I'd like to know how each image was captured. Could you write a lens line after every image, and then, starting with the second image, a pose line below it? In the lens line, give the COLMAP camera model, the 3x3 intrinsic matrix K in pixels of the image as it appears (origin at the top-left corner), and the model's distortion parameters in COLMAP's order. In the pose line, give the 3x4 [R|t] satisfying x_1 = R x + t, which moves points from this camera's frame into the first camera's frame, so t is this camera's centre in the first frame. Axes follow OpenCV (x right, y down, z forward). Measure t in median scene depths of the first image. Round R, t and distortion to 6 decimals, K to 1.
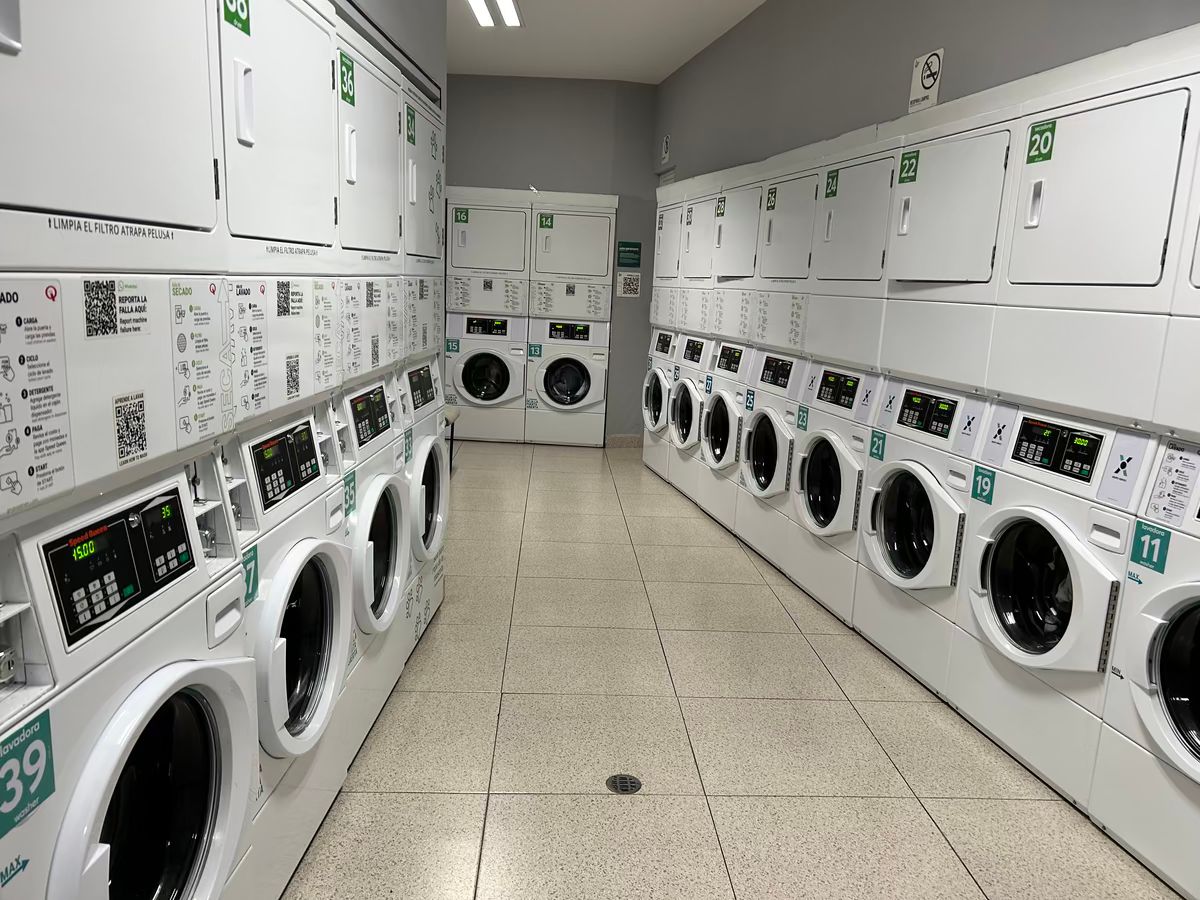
lens RADIAL K [[882.2, 0, 597.7], [0, 882.2, 462.8], [0, 0, 1]] dist [-0.006858, -0.028183]
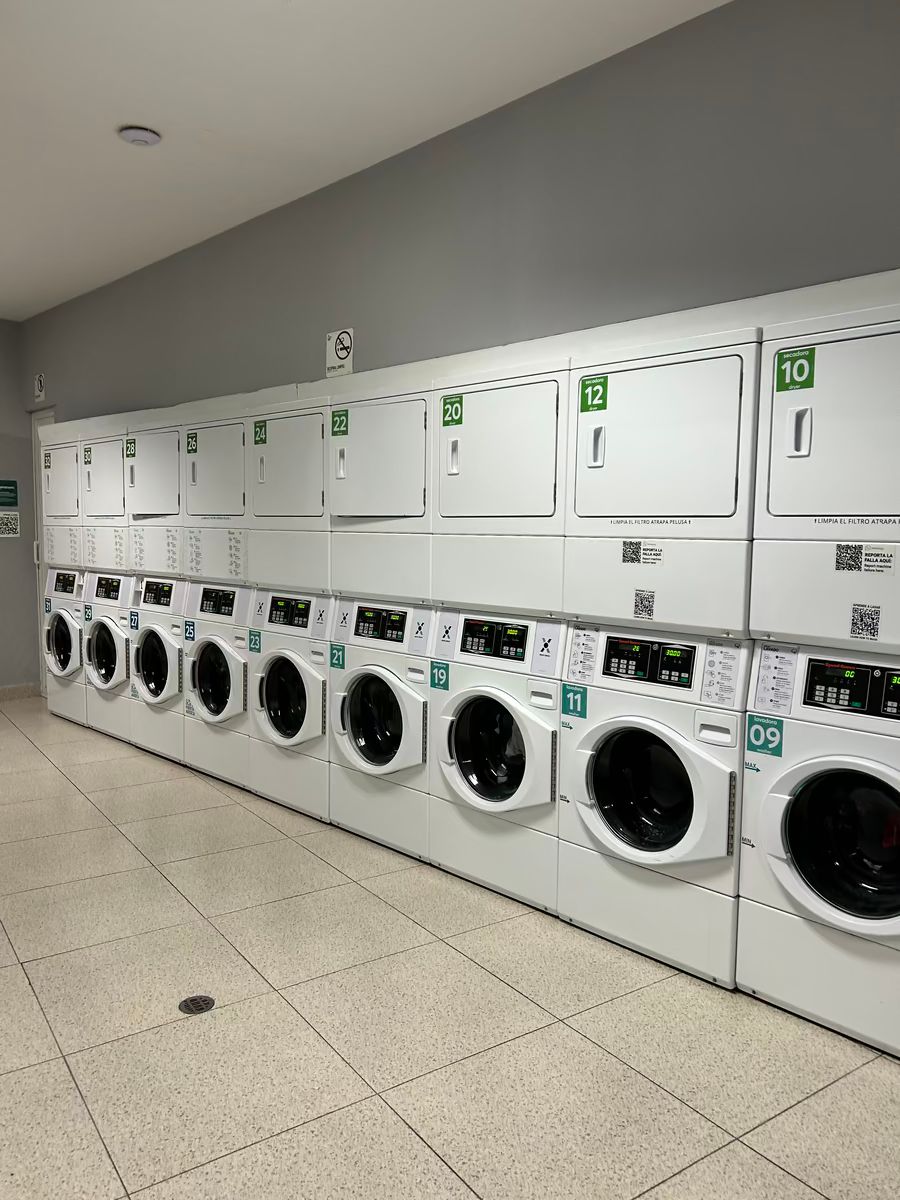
lens RADIAL K [[882.2, 0, 450.9], [0, 882.2, 595.1], [0, 0, 1]] dist [-0.006858, -0.028183]
pose [[0.845805, -0.079205, 0.527581, -0.170102], [0.135052, 0.988495, -0.068111, -0.000670], [-0.516116, 0.128859, 0.846770, -0.068944]]
